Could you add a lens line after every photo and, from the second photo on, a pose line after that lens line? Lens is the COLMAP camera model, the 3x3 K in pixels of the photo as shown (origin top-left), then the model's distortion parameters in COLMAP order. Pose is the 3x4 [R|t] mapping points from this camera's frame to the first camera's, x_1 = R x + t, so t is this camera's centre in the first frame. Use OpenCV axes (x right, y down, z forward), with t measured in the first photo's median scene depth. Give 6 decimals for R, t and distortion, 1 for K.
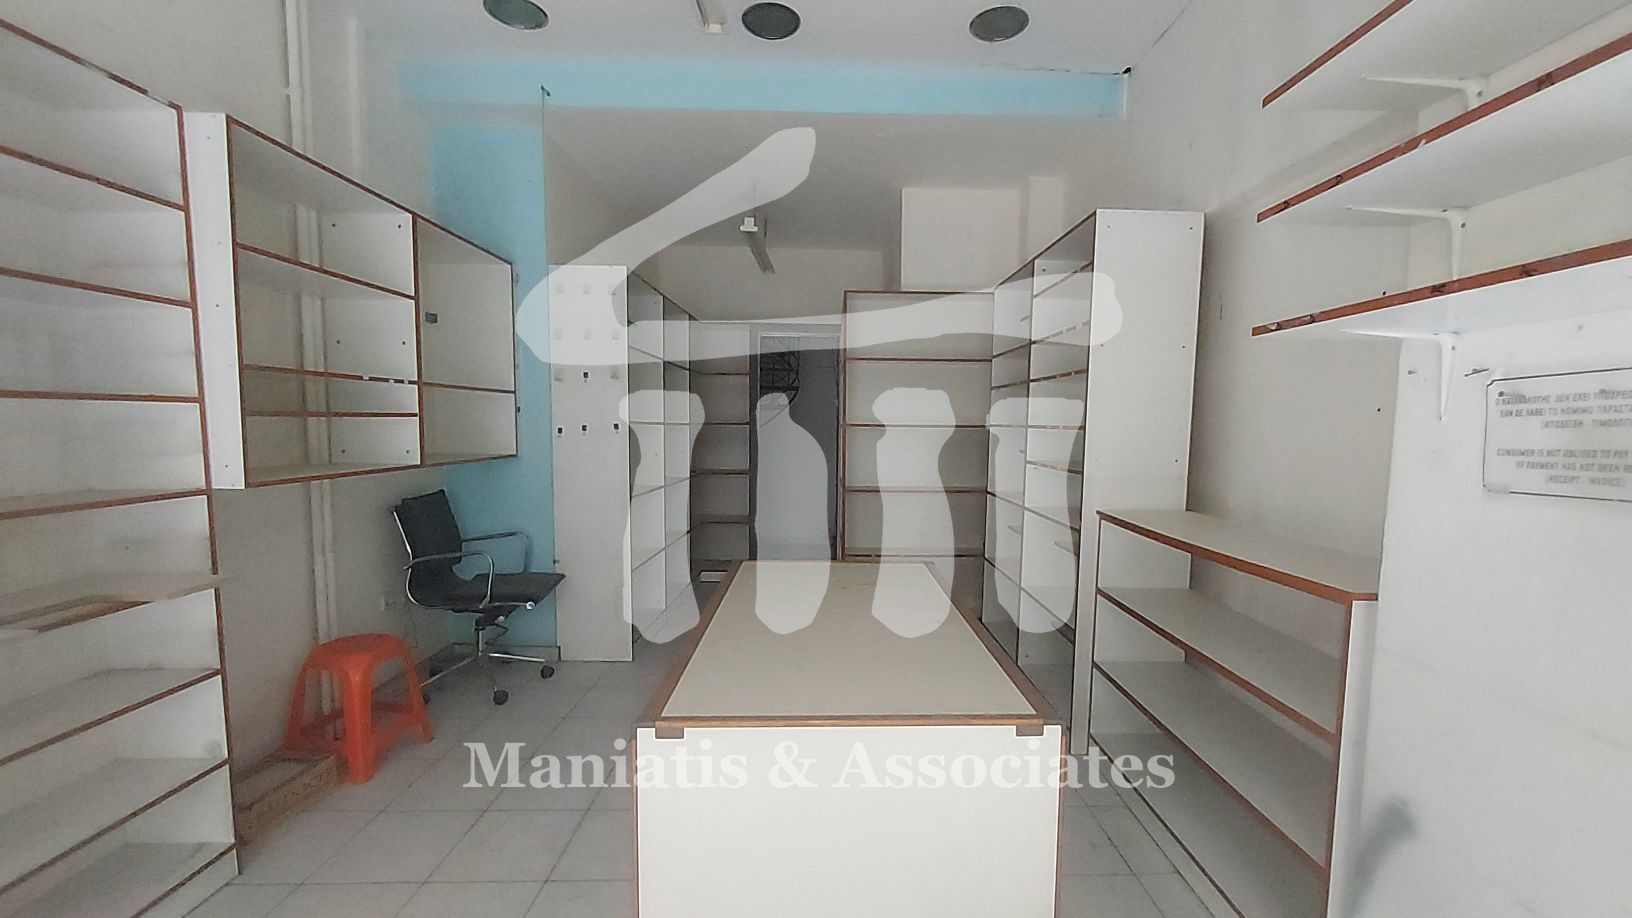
lens RADIAL K [[644.6, 0, 844.4], [0, 644.6, 477.1], [0, 0, 1]] dist [0.001286, -0.003980]
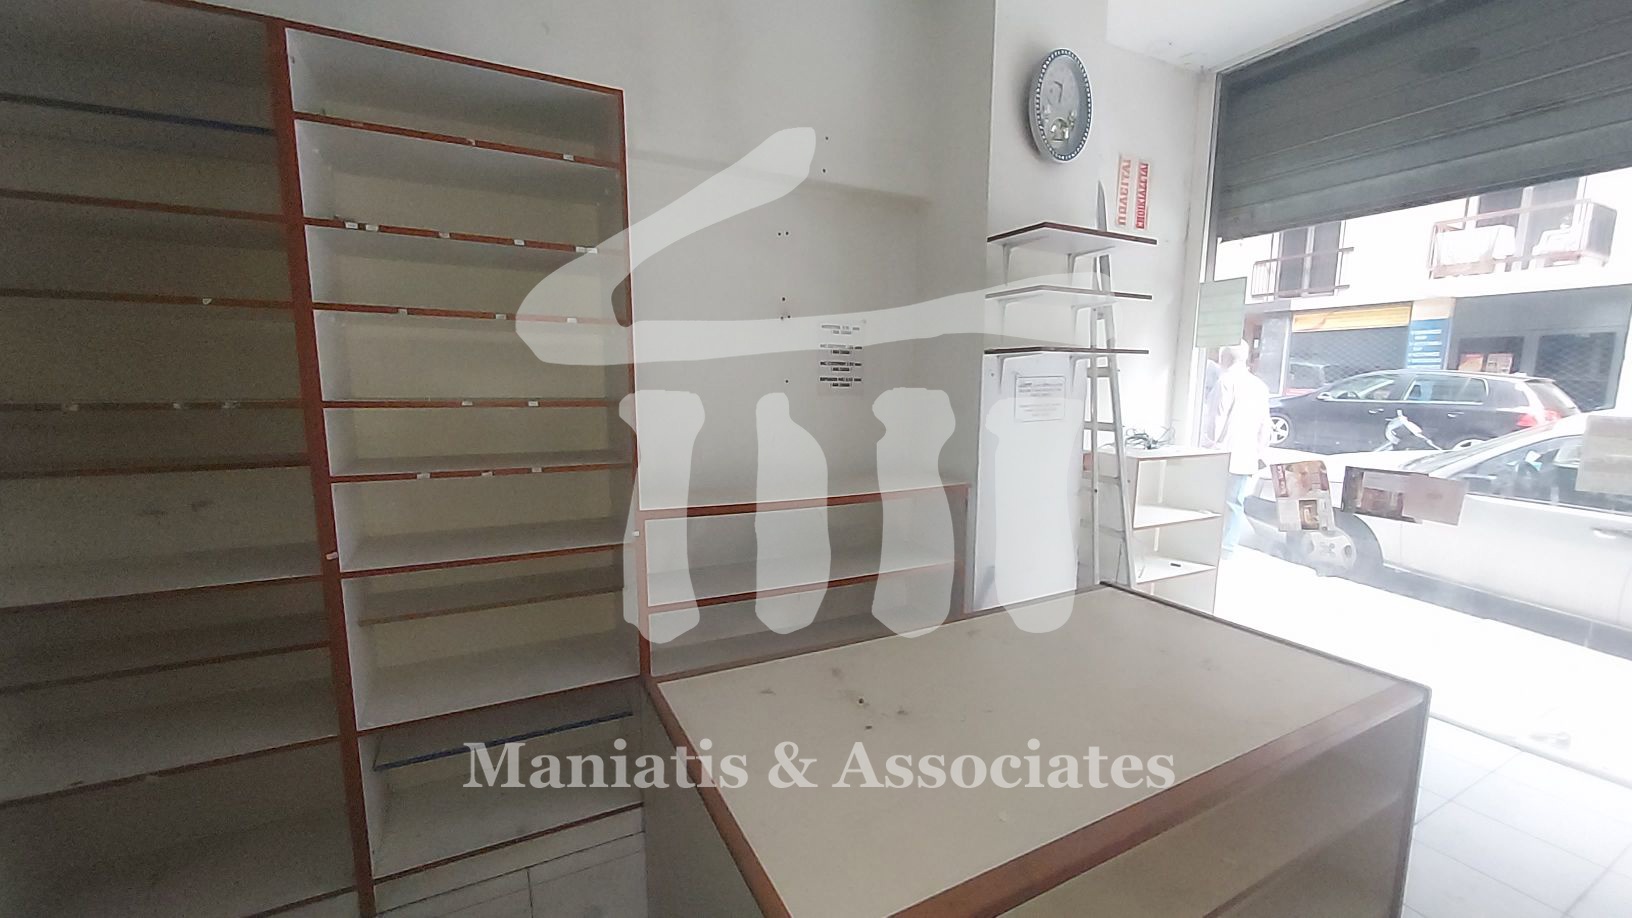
lens RADIAL K [[649.0, 0, 834.6], [0, 649.0, 475.4], [0, 0, 1]] dist [-0.000694, -0.000089]
pose [[-0.442904, -0.144353, 0.884872, -0.396364], [0.060625, 0.979873, 0.190195, -0.125485], [-0.894517, 0.137884, -0.425238, 1.157232]]
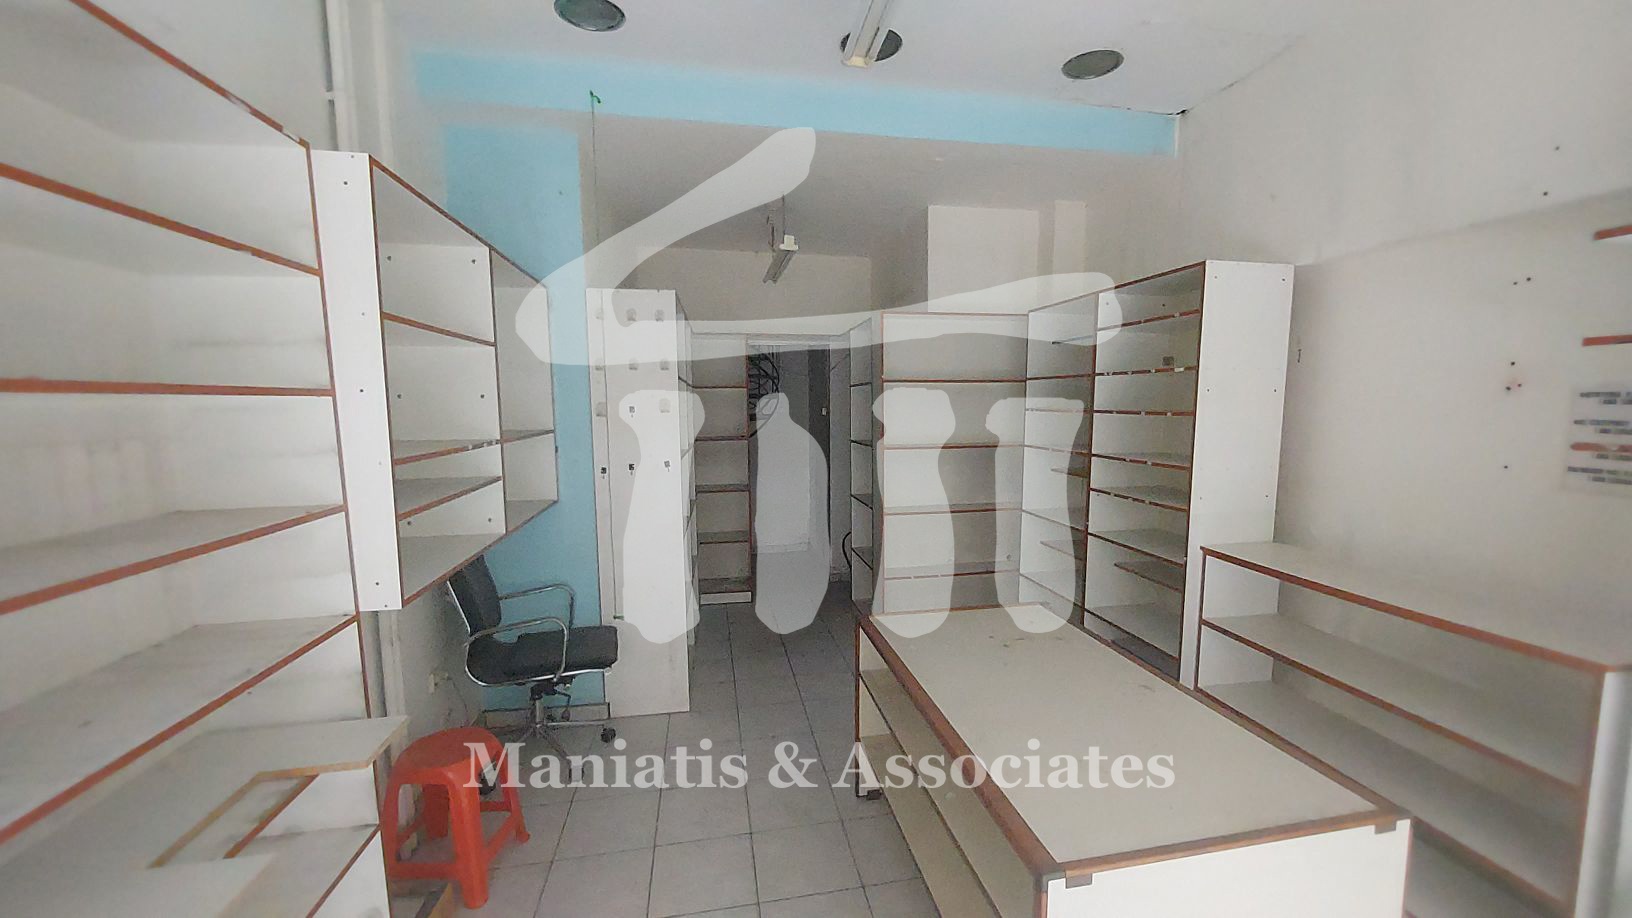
lens RADIAL K [[643.6, 0, 844.2], [0, 643.6, 476.1], [0, 0, 1]] dist [-0.000717, -0.000039]
pose [[0.985429, -0.035657, 0.166309, -0.368965], [0.030523, 0.998978, 0.033326, -0.120504], [-0.167327, -0.027765, 0.985510, 0.066159]]
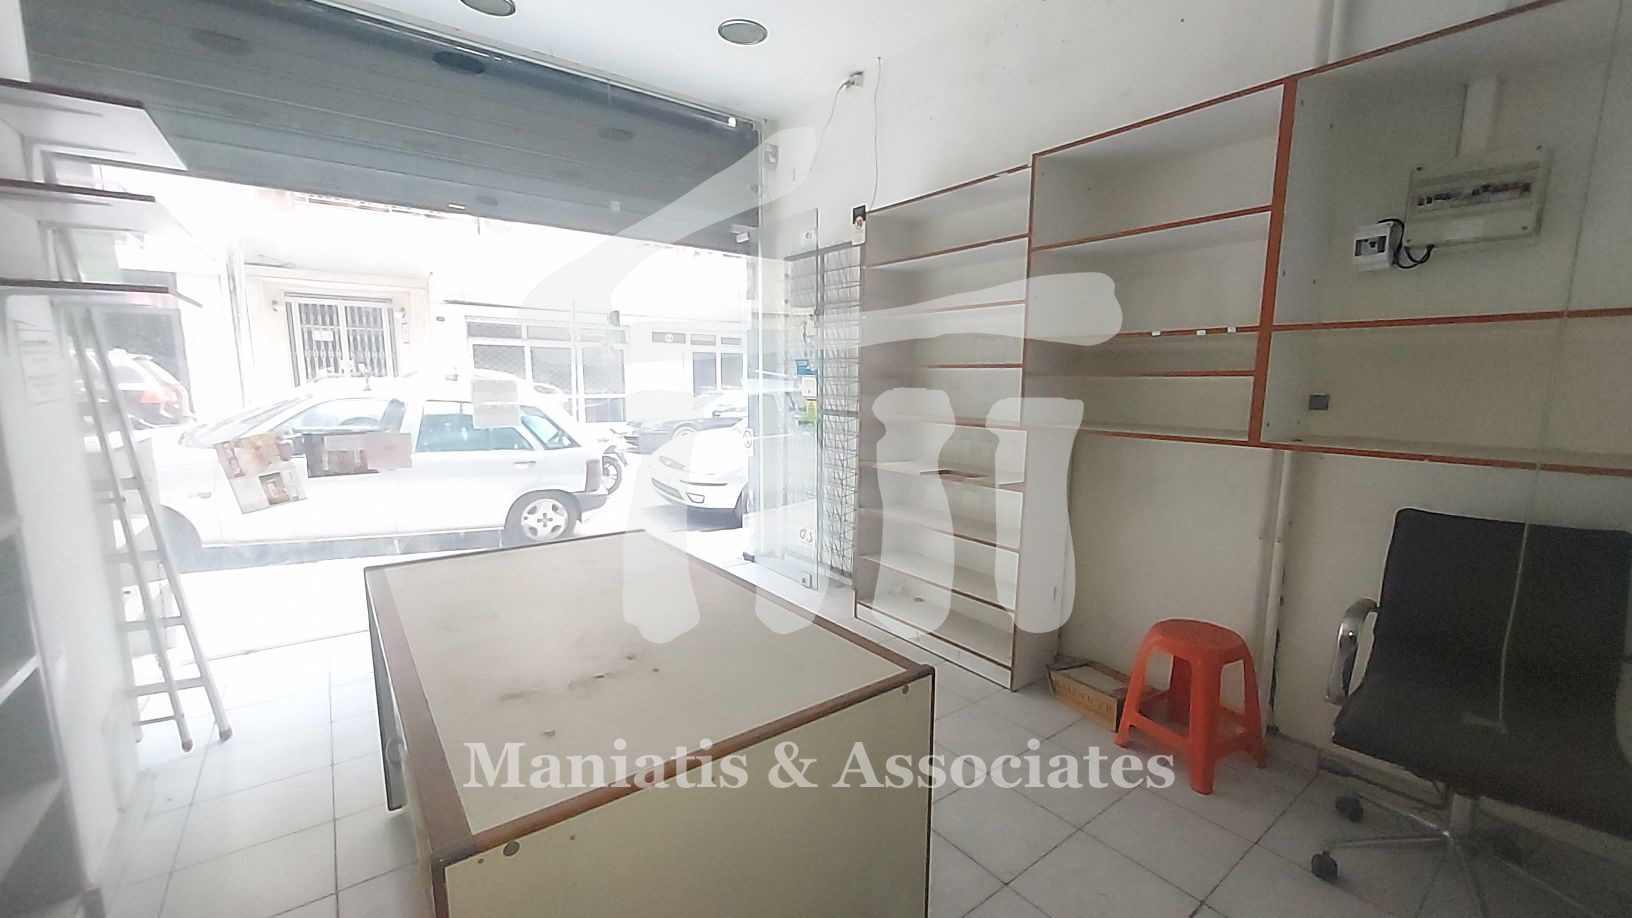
lens RADIAL K [[650.2, 0, 842.8], [0, 650.2, 476.8], [0, 0, 1]] dist [0.000090, -0.002576]
pose [[-0.805641, 0.069587, -0.588303, 0.161143], [-0.069580, 0.975088, 0.210624, -0.110913], [0.588303, 0.210622, -0.780729, 1.401252]]
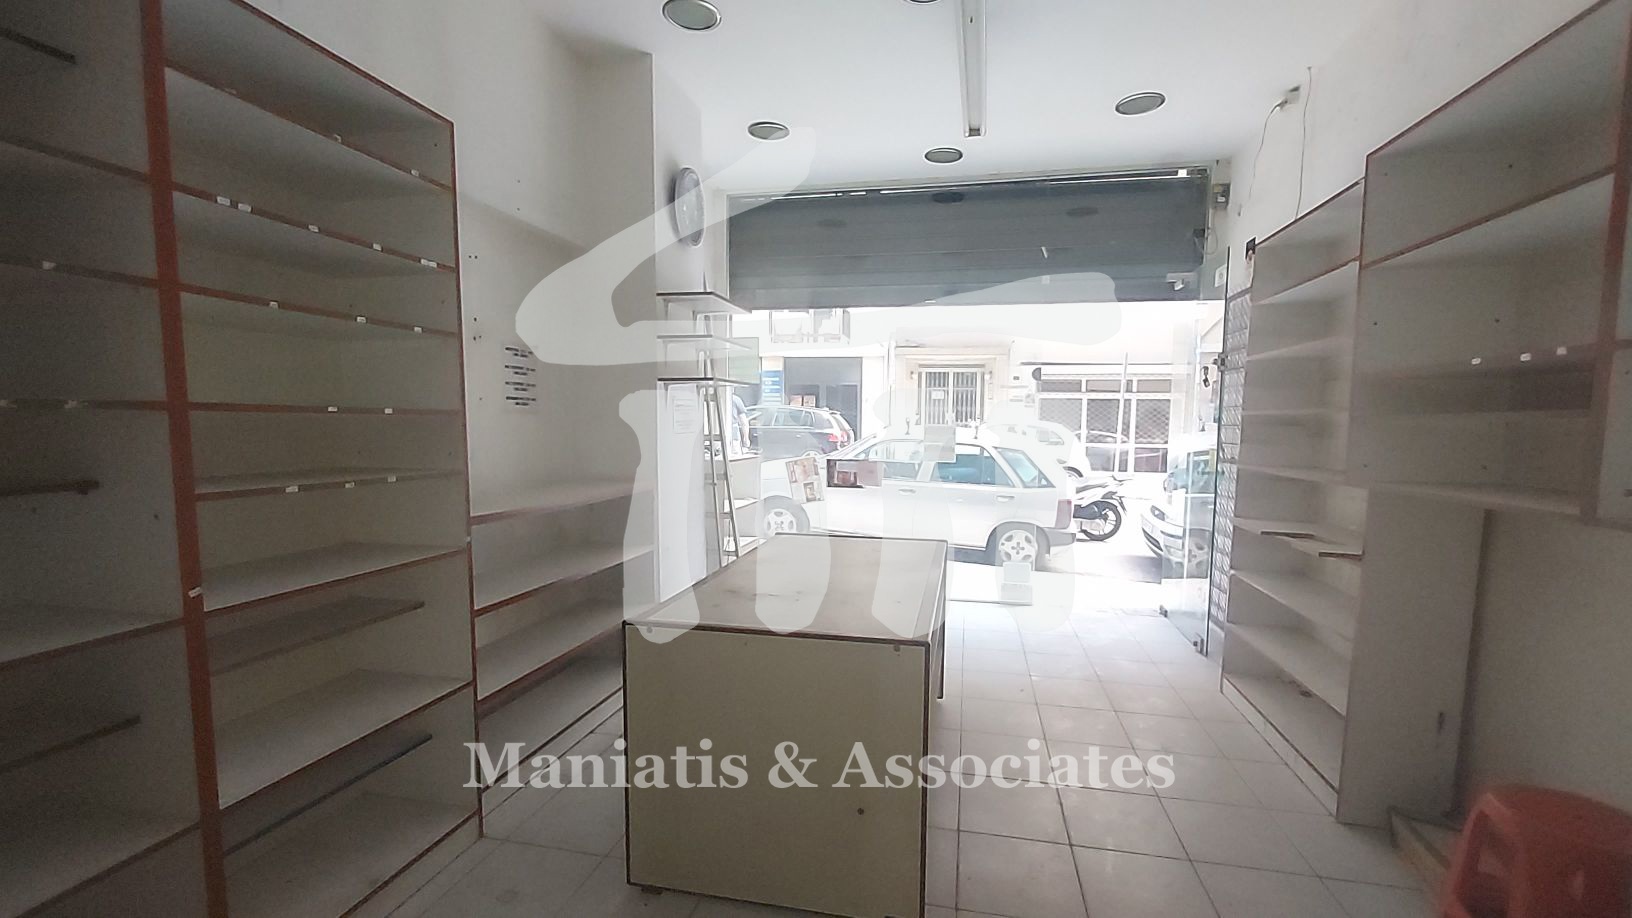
lens RADIAL K [[650.7, 0, 842.8], [0, 650.7, 476.4], [0, 0, 1]] dist [0.000002, -0.000354]
pose [[-0.973509, -0.042616, 0.224642, -0.242558], [-0.004357, 0.985757, 0.168122, -0.137208], [-0.228607, 0.162690, -0.959829, 1.696829]]
